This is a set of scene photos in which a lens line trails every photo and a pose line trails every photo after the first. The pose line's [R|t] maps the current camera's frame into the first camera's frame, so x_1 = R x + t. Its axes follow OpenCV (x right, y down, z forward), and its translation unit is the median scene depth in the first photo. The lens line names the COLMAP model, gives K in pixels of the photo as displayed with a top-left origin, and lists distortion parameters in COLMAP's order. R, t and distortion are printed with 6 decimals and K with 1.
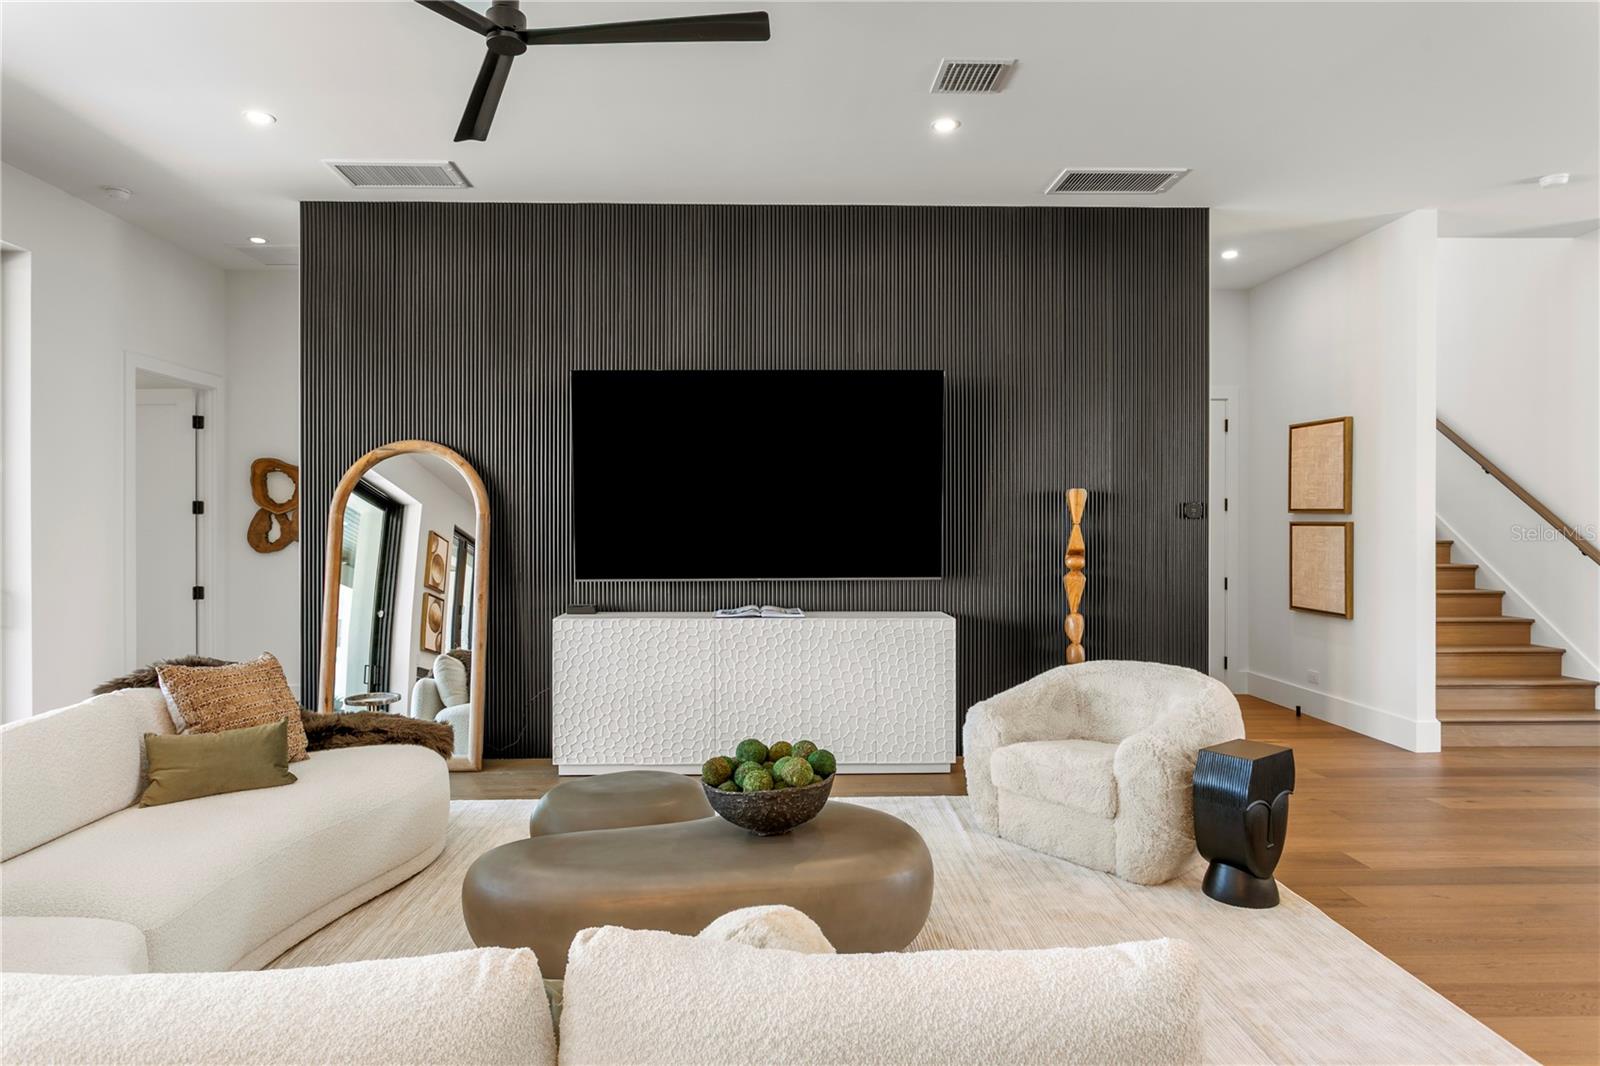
lens RADIAL K [[920.8, 0, 798.7], [0, 920.8, 522.6], [0, 0, 1]] dist [0.001095, 0.022626]
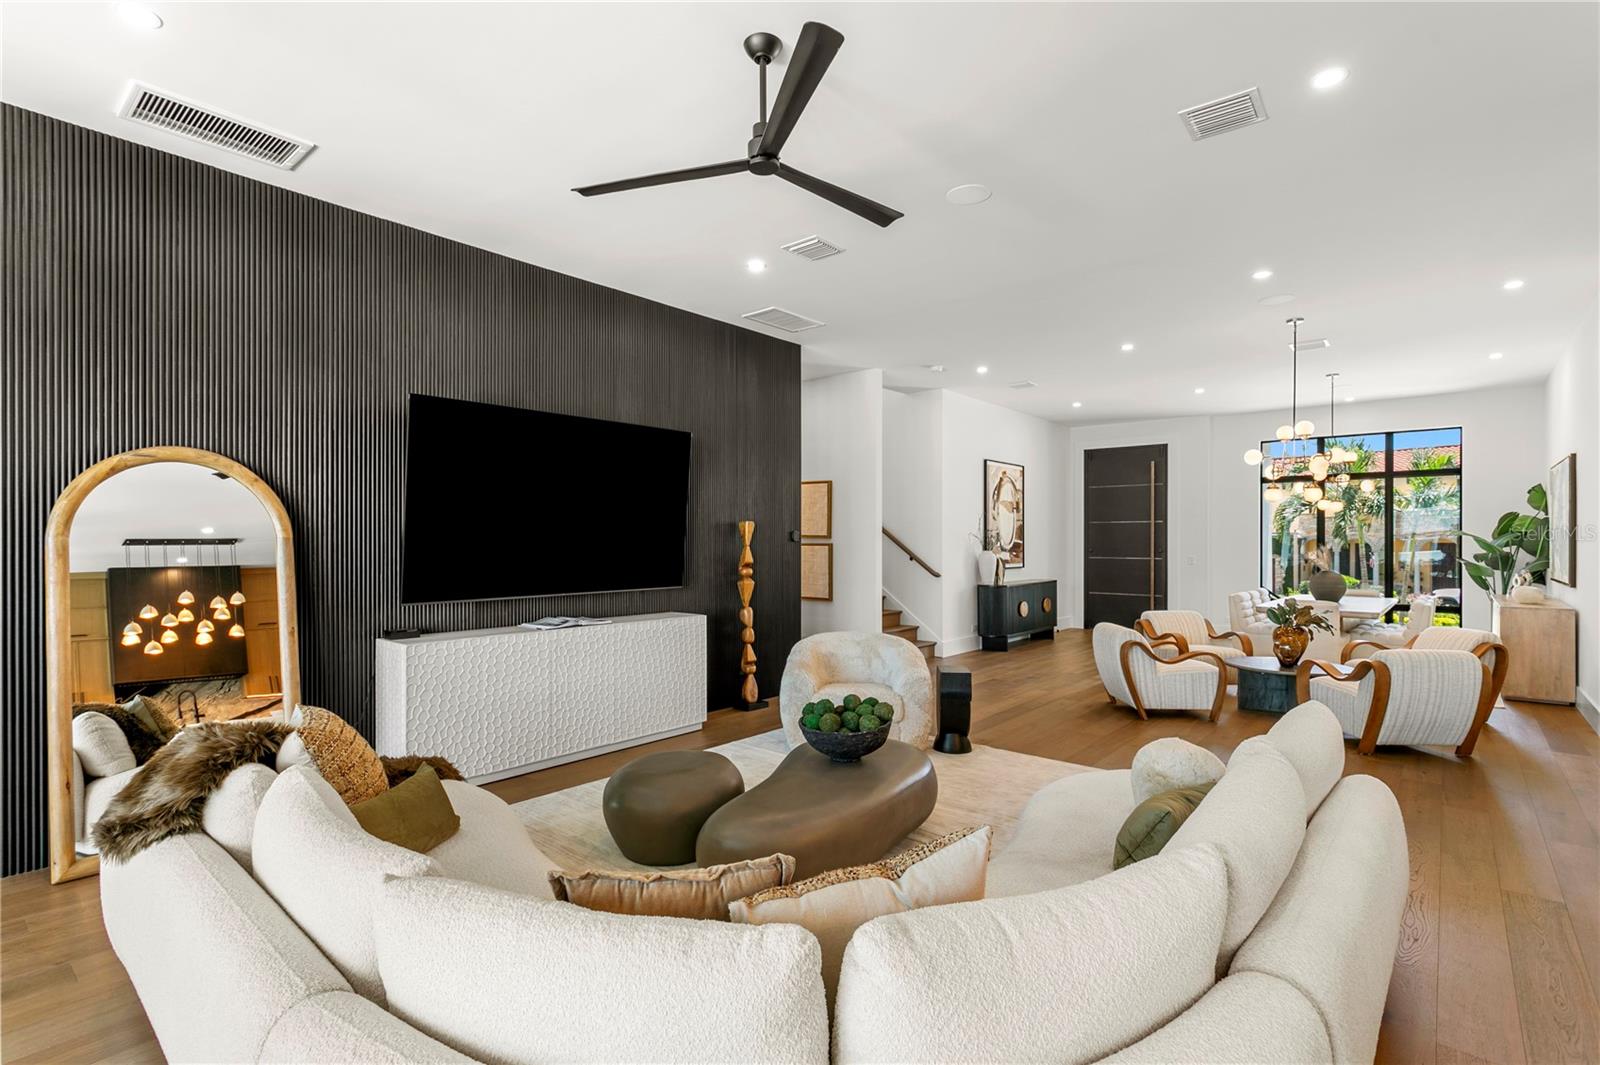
lens RADIAL K [[759.9, 0, 792.0], [0, 759.9, 539.8], [0, 0, 1]] dist [0.018391, 0.000576]
pose [[0.682481, 0.001761, 0.730901, -0.533525], [0.000481, 0.999996, -0.002858, -0.004202], [-0.730903, 0.002302, 0.682478, 0.130697]]
